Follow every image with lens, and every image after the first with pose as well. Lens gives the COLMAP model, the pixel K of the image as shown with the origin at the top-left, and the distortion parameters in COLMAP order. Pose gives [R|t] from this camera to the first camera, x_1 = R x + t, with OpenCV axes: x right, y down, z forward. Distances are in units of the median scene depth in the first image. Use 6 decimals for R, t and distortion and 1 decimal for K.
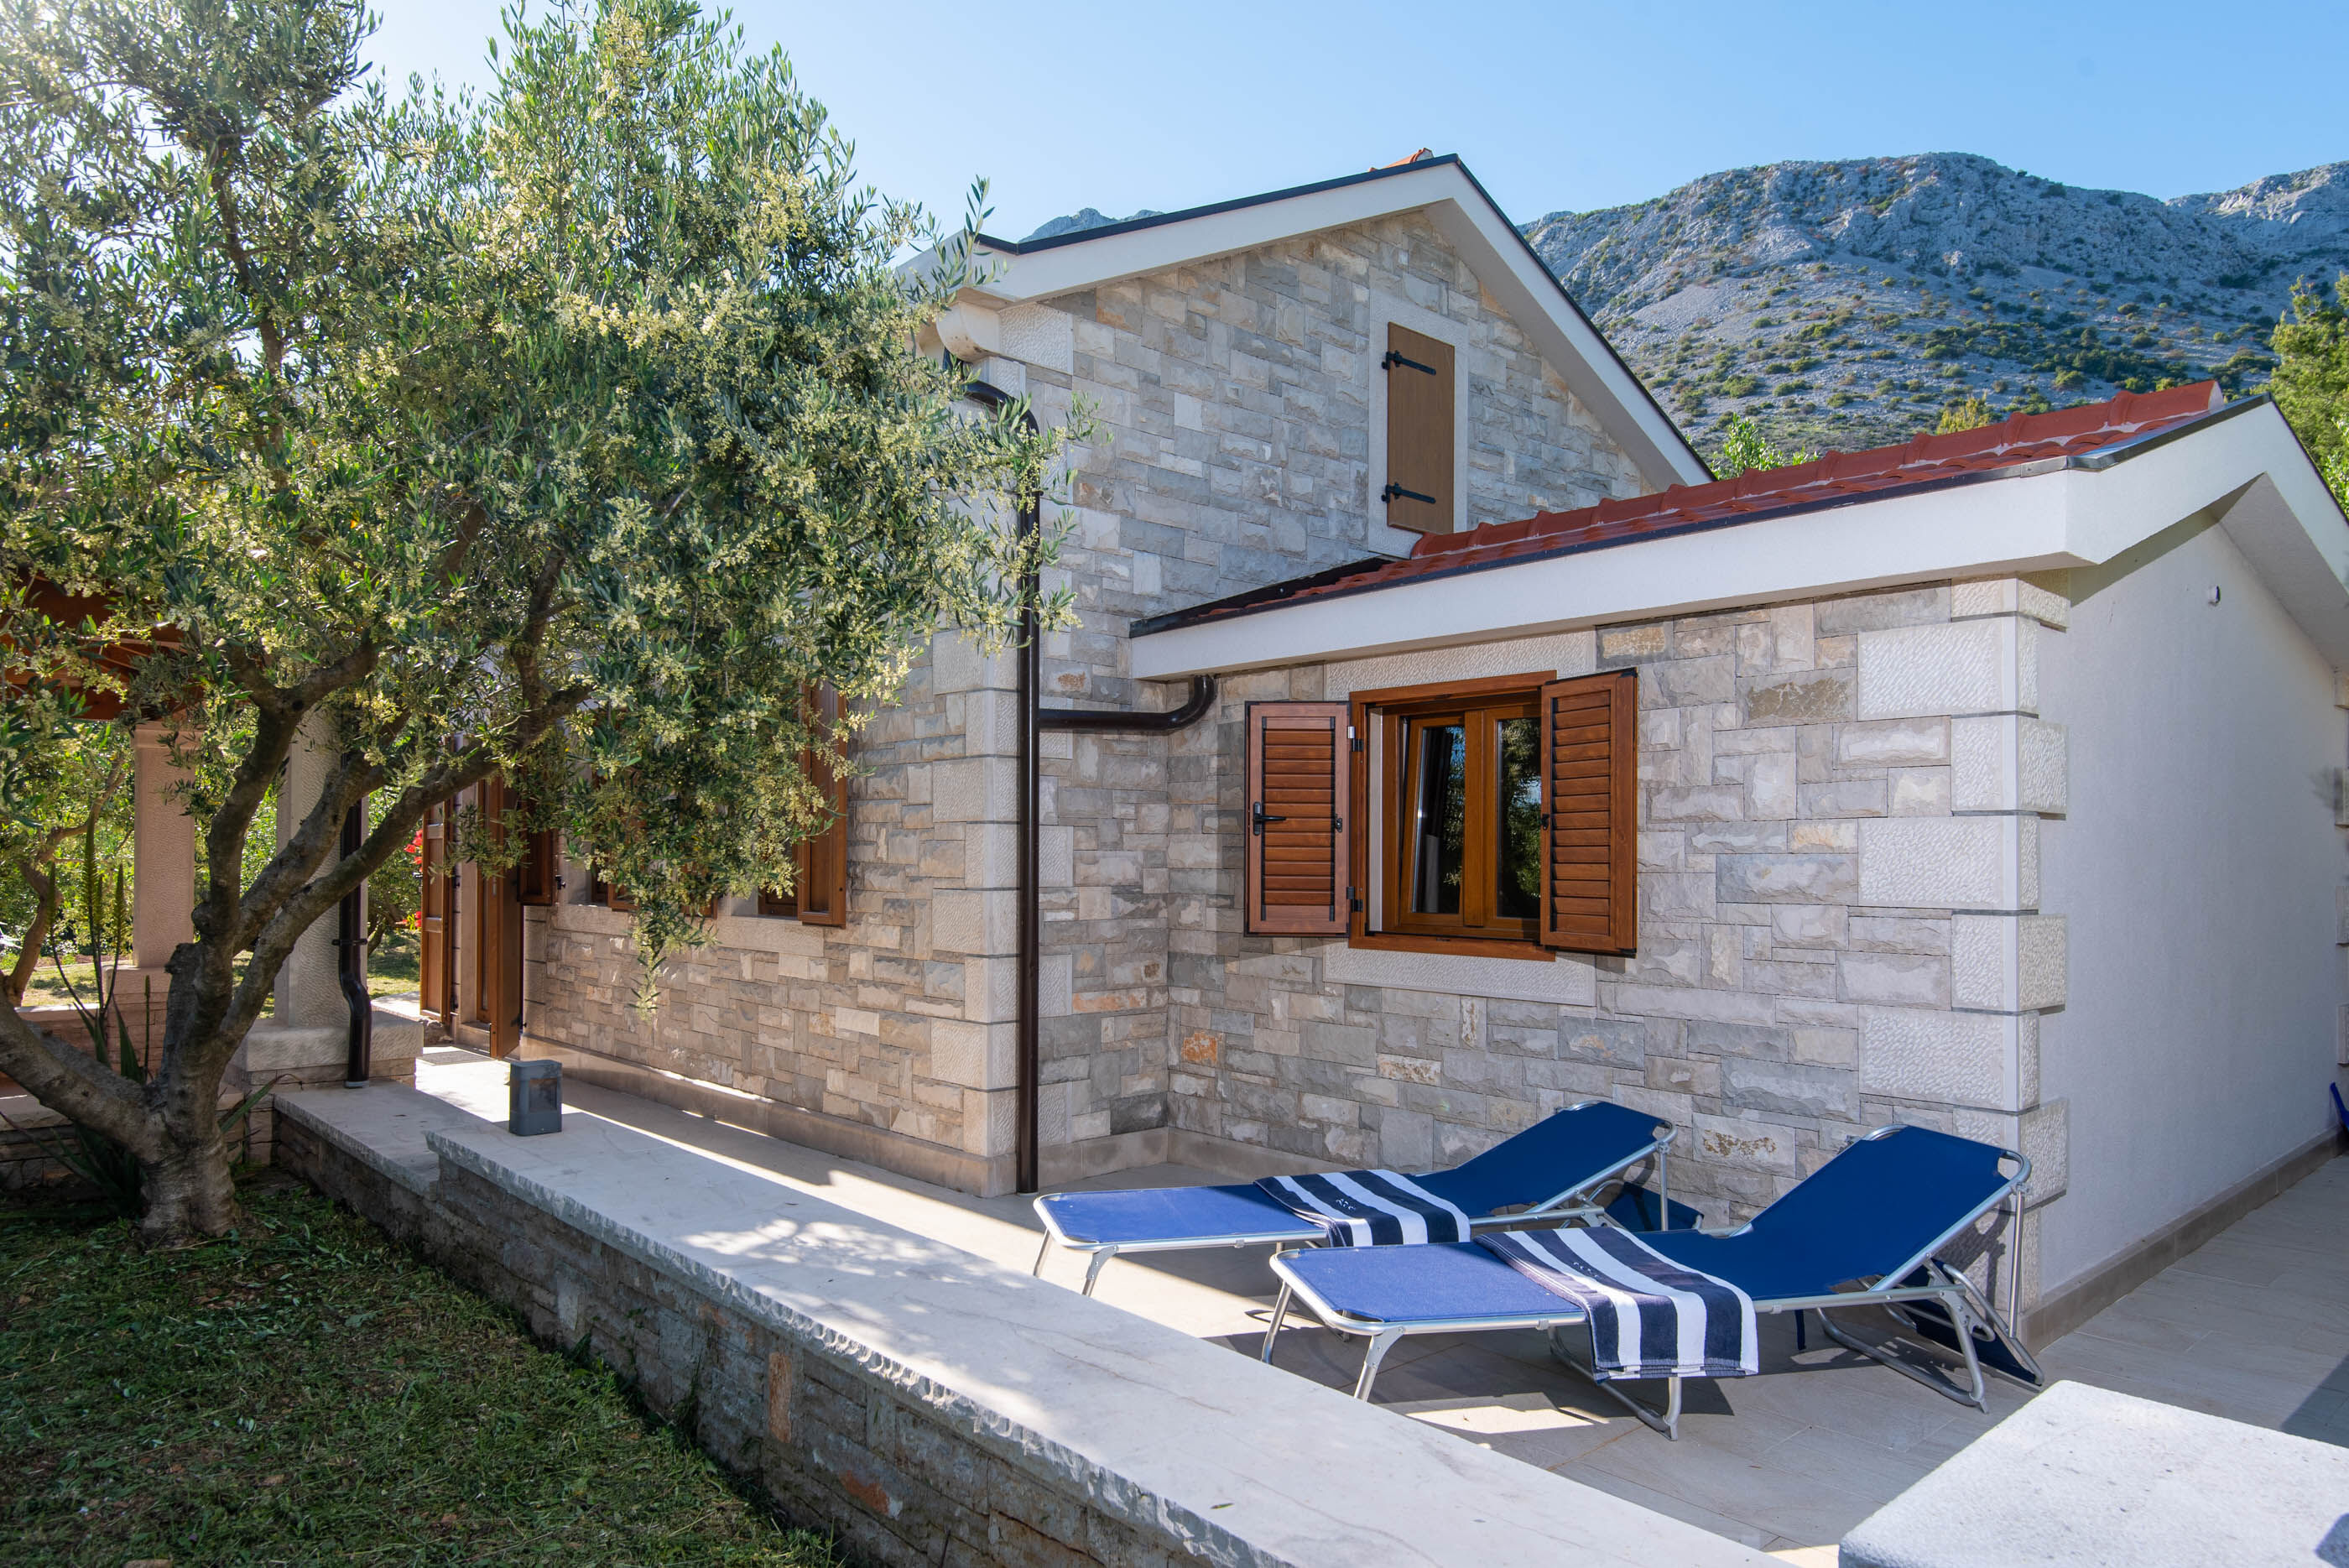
lens RADIAL K [[1452.8, 0, 1174.5], [0, 1452.8, 784.0], [0, 0, 1]] dist [0.000828, 0.000155]
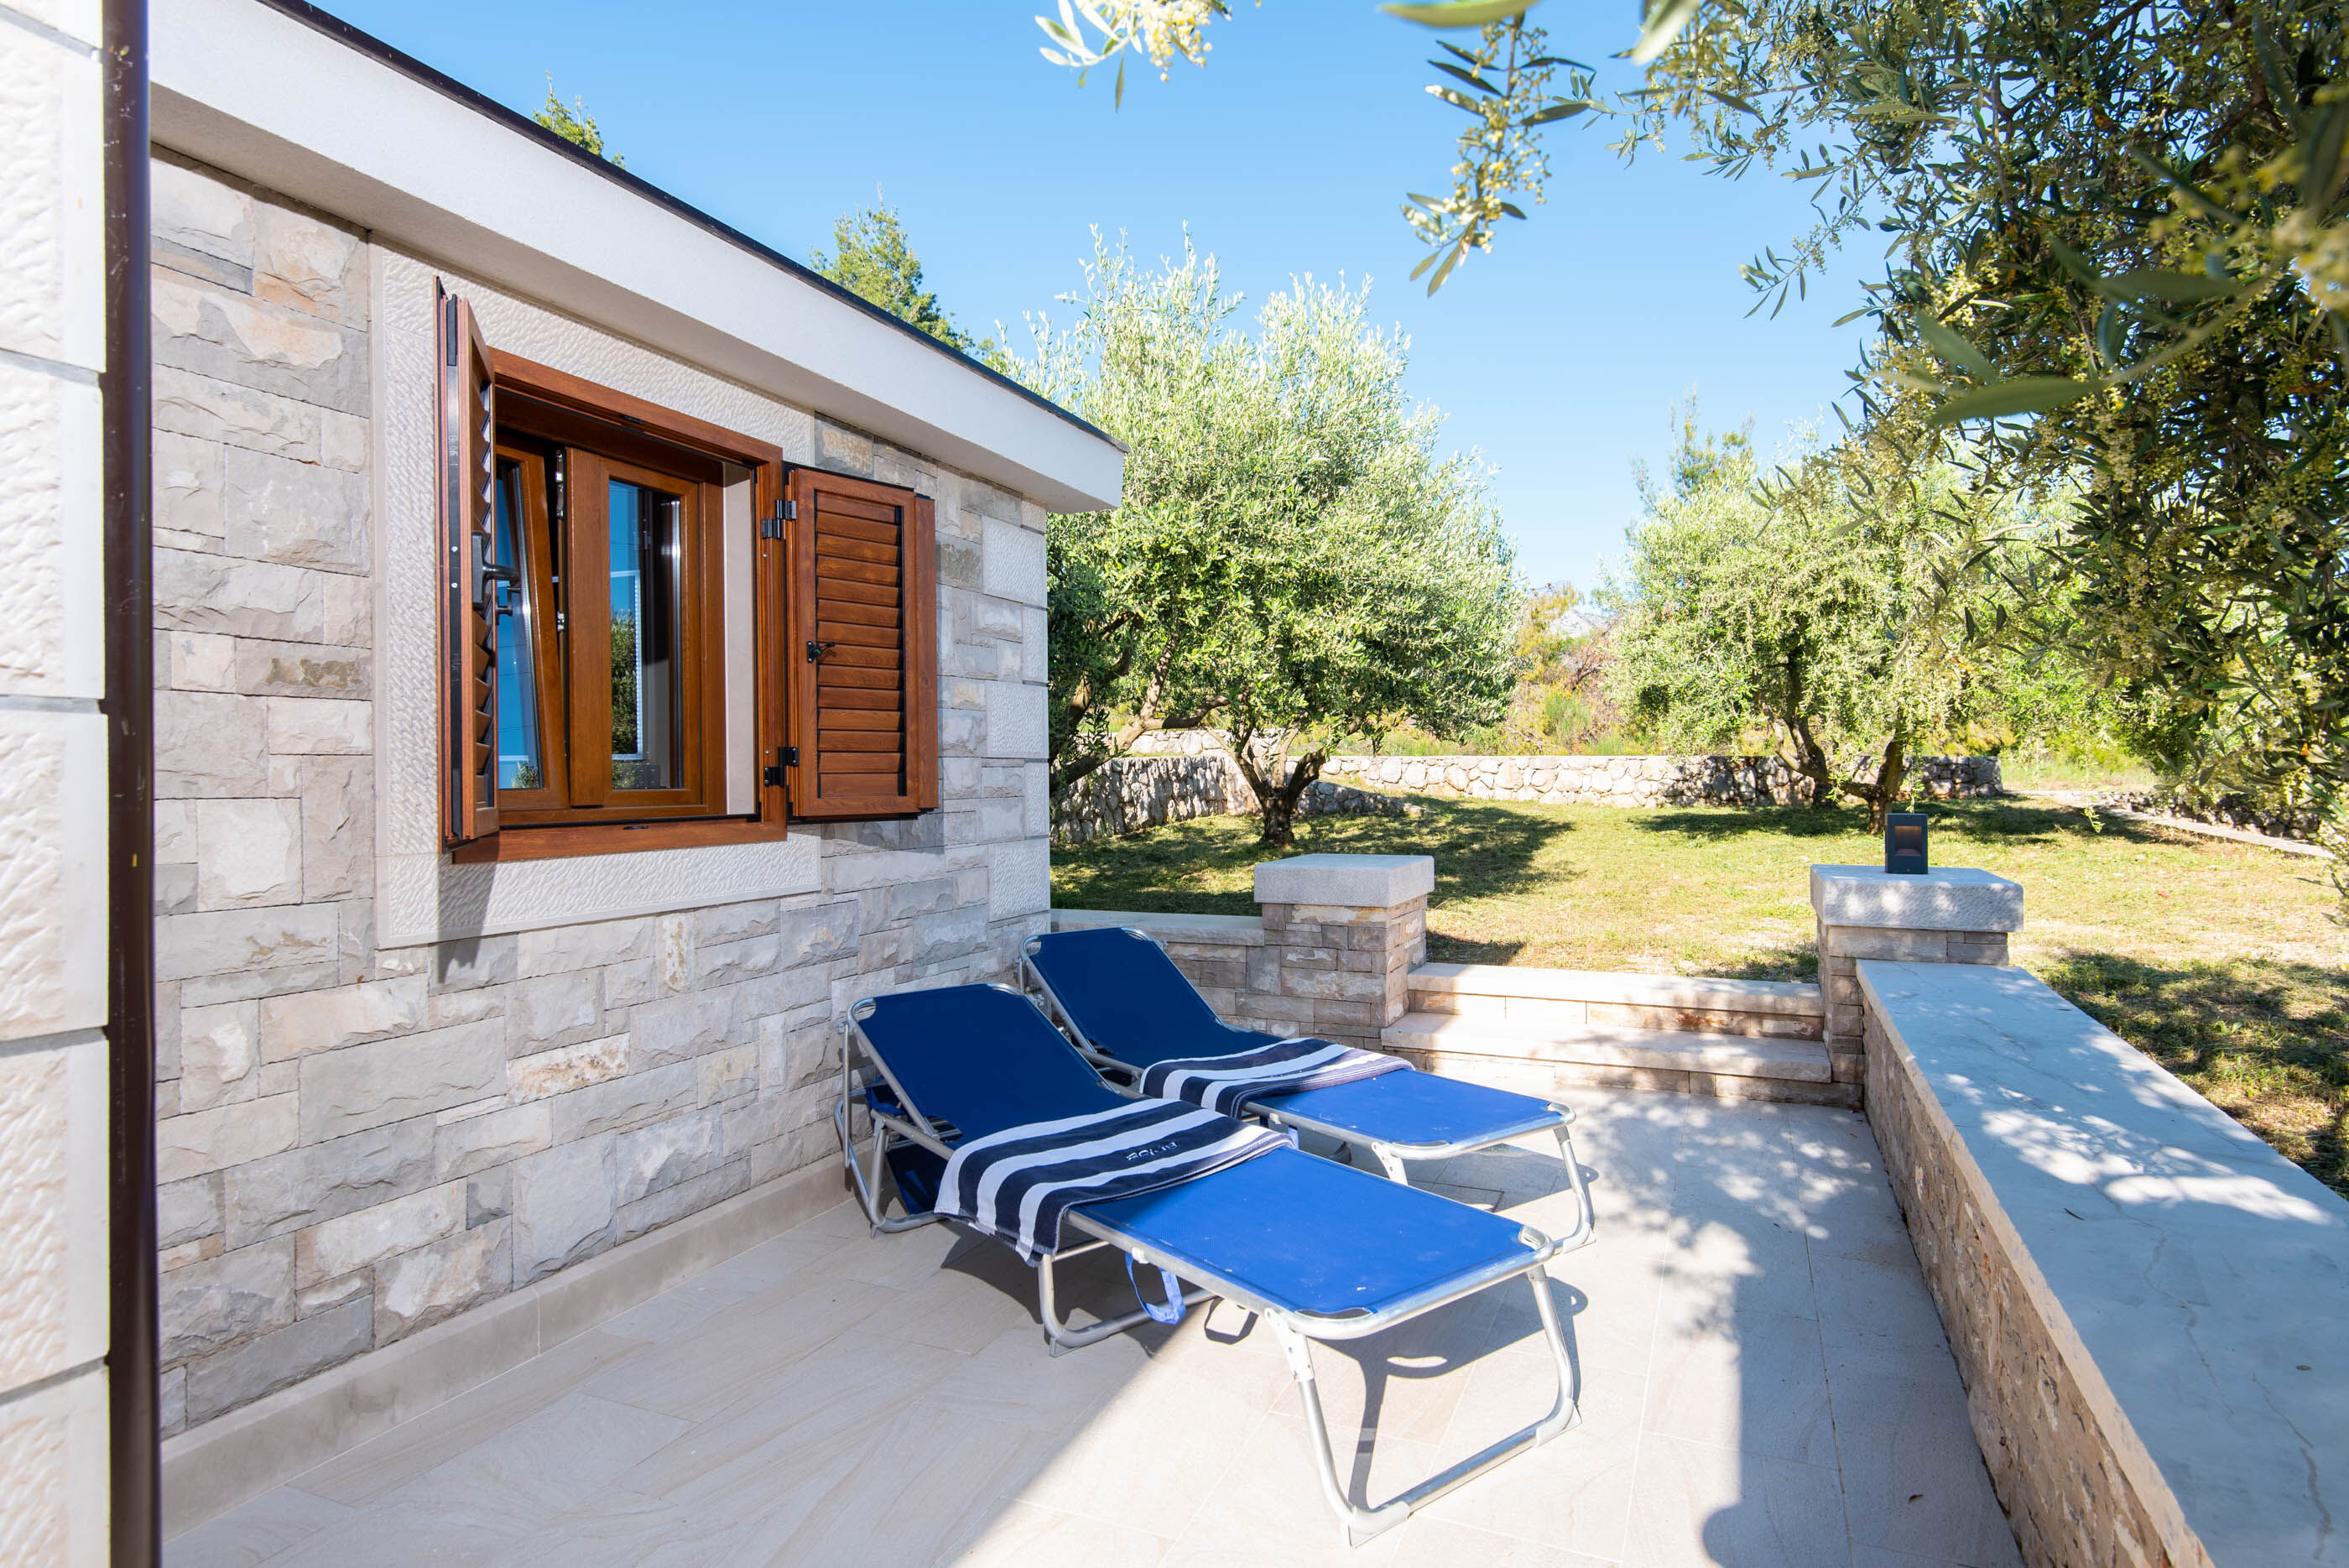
lens RADIAL K [[1240.3, 0, 1174.5], [0, 1240.3, 784.0], [0, 0, 1]] dist [-0.000515, -0.001480]
pose [[-0.423107, -0.004444, 0.906069, -0.438218], [-0.035438, 0.999304, -0.011647, 0.104737], [-0.905387, -0.037037, -0.422970, 1.208481]]
